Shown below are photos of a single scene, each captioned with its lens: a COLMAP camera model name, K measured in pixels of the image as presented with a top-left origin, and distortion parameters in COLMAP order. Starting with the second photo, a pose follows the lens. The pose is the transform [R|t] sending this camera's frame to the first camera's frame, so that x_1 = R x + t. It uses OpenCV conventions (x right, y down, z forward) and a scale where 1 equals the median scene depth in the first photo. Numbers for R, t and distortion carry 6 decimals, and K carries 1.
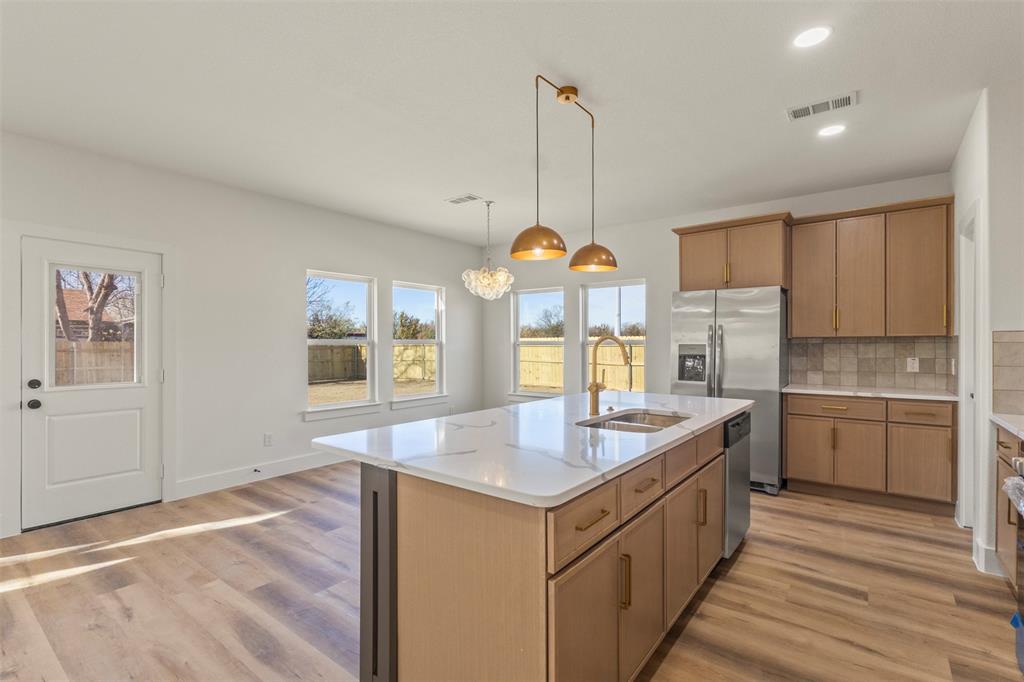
lens RADIAL K [[473.3, 0, 510.4], [0, 473.3, 347.3], [0, 0, 1]] dist [0.000146, 0.001373]
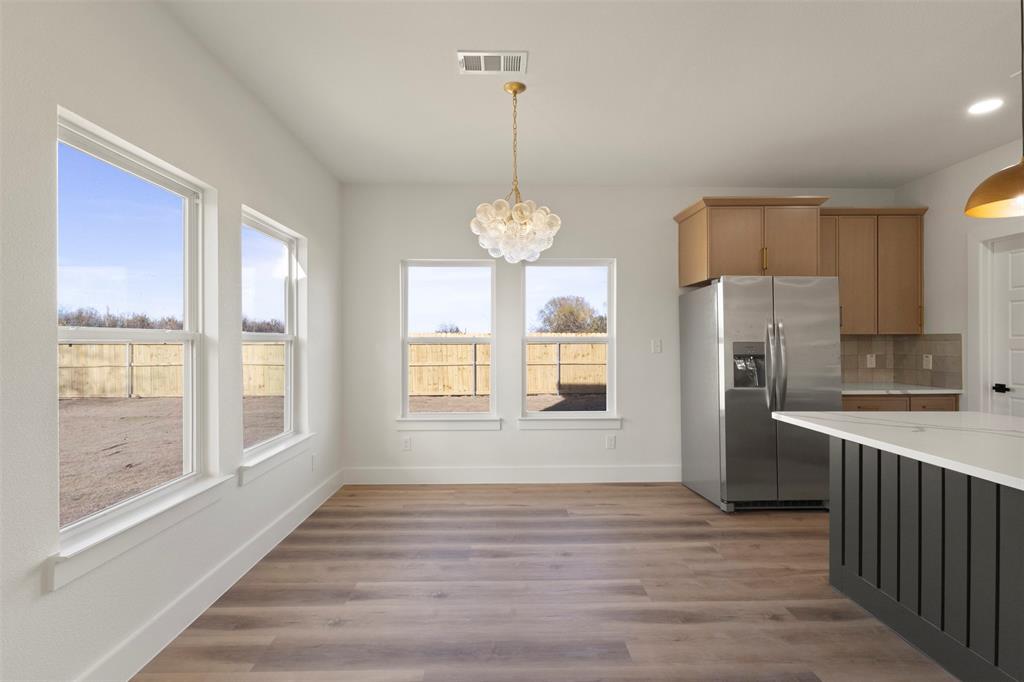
lens RADIAL K [[473.3, 0, 508.8], [0, 473.3, 338.4], [0, 0, 1]] dist [0.000146, 0.001373]
pose [[0.779681, 0.004220, 0.626163, -0.472406], [0.004585, 0.999912, -0.012448, -0.004755], [-0.626160, 0.012577, 0.779593, 0.677946]]
